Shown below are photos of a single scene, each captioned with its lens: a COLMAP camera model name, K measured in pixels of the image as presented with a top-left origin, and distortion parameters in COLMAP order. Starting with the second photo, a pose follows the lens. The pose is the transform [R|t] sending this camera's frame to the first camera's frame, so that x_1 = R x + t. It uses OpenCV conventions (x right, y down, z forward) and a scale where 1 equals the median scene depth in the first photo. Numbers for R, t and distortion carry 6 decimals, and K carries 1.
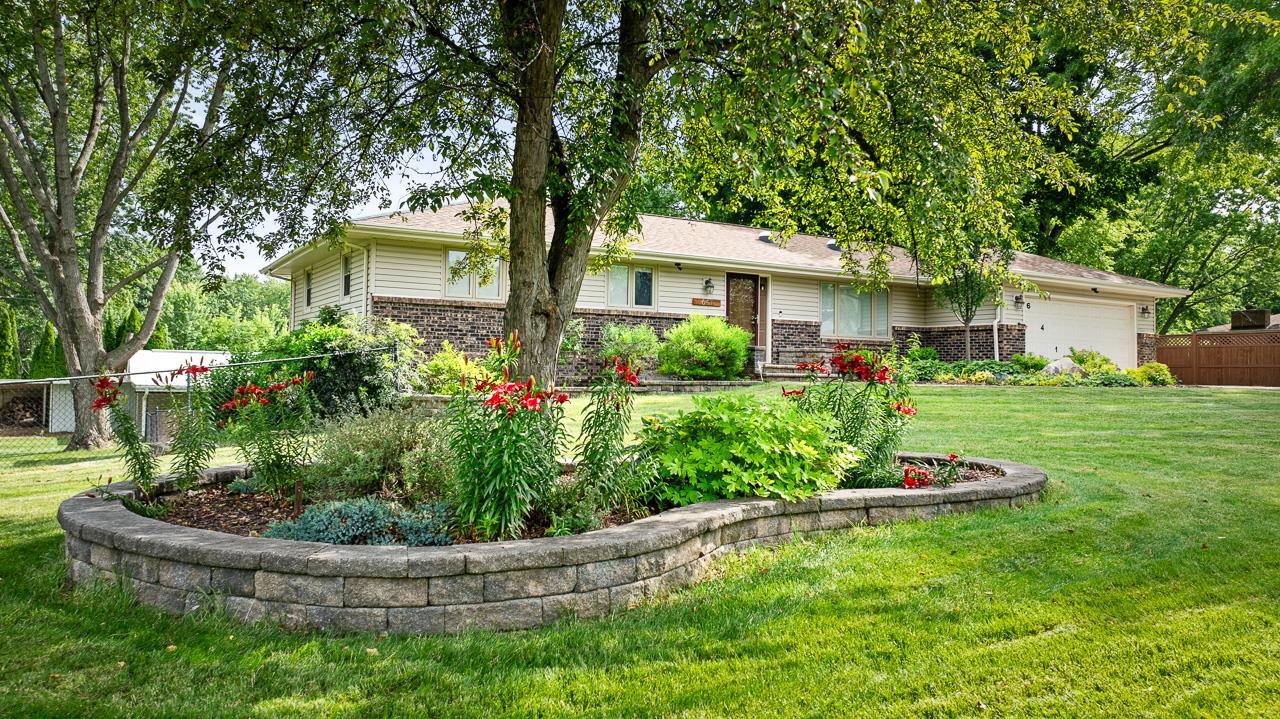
lens RADIAL K [[920.0, 0, 638.0], [0, 920.0, 366.3], [0, 0, 1]] dist [-0.007455, -0.000550]
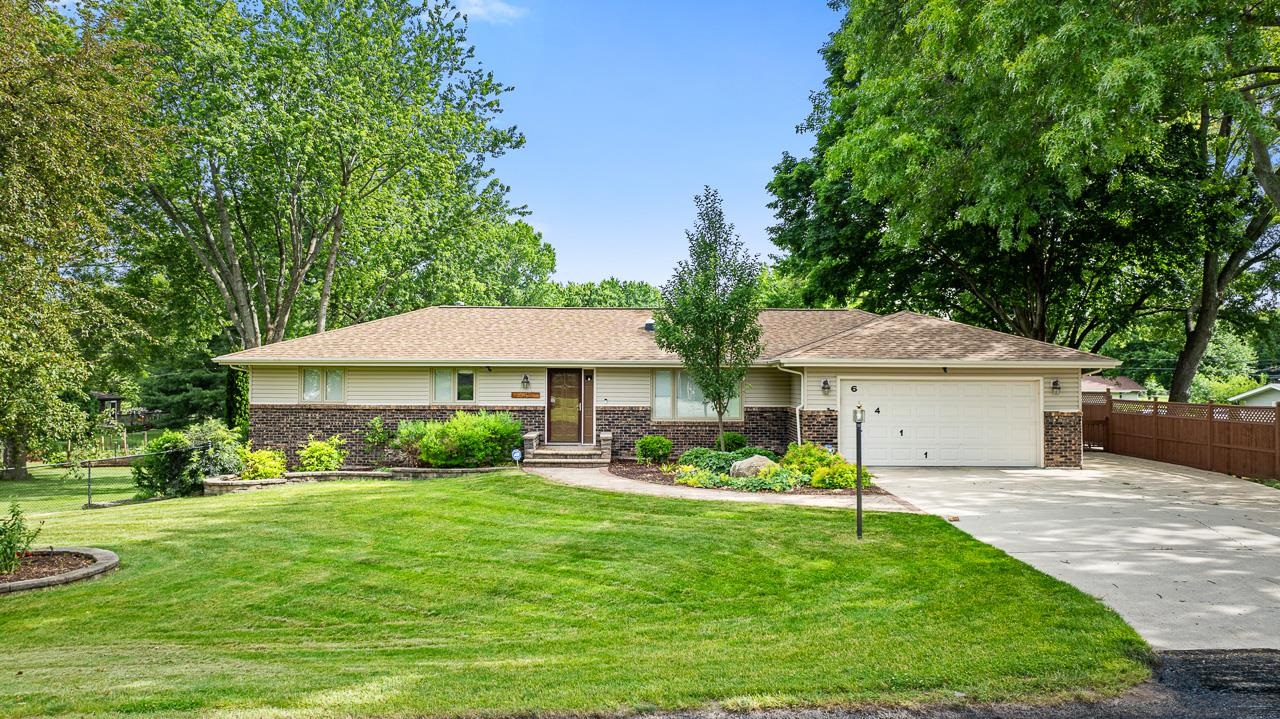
lens RADIAL K [[920.0, 0, 638.0], [0, 920.0, 366.3], [0, 0, 1]] dist [-0.007455, -0.000550]
pose [[0.846208, -0.015033, -0.532640, 0.830818], [0.013994, 0.999884, -0.005987, -0.096826], [0.532668, -0.002387, 0.846321, 0.061354]]
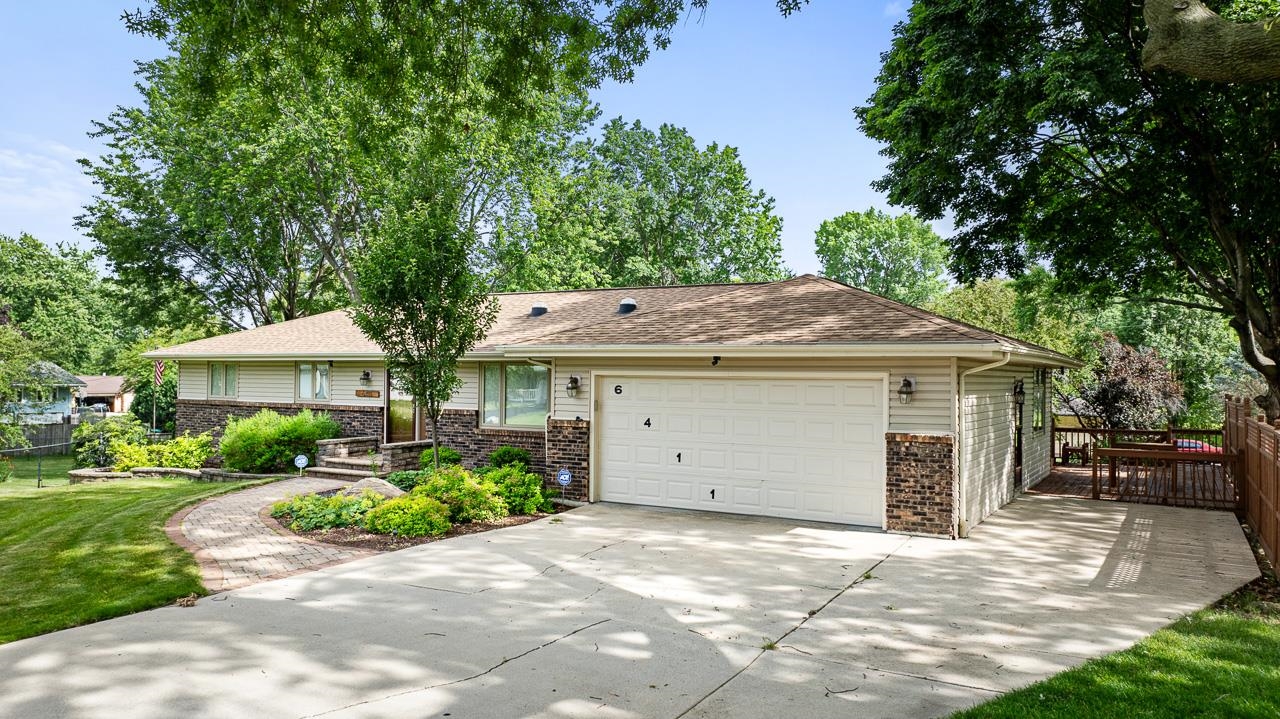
lens RADIAL K [[920.0, 0, 638.0], [0, 920.0, 366.3], [0, 0, 1]] dist [-0.007455, -0.000550]
pose [[0.462457, -0.019572, -0.886426, 1.129364], [0.005801, 0.999802, -0.019049, -0.077947], [0.886623, 0.003667, 0.462479, 0.782247]]
